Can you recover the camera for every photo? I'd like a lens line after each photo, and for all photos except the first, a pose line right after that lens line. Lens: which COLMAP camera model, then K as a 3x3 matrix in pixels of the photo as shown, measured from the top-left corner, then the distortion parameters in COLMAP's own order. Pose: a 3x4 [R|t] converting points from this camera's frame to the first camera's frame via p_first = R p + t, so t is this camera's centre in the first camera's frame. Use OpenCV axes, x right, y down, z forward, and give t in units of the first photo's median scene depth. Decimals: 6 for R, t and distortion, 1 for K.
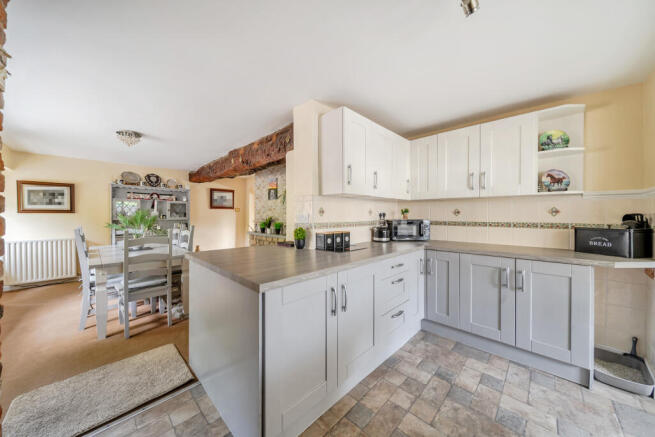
lens RADIAL K [[225.4, 0, 326.5], [0, 225.4, 216.4], [0, 0, 1]] dist [-0.001464, -0.000061]
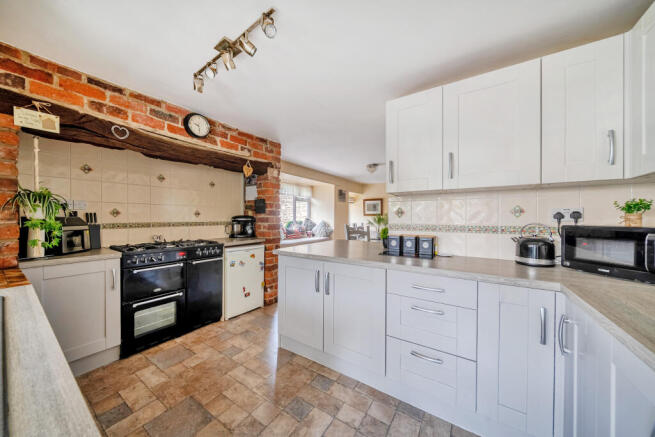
lens RADIAL K [[225.4, 0, 326.8], [0, 225.4, 219.4], [0, 0, 1]] dist [-0.001464, -0.000061]
pose [[0.194950, 0.009298, -0.980769, 0.794198], [-0.005865, 0.999948, 0.008314, 0.001345], [0.980796, 0.004131, 0.194994, 0.473060]]
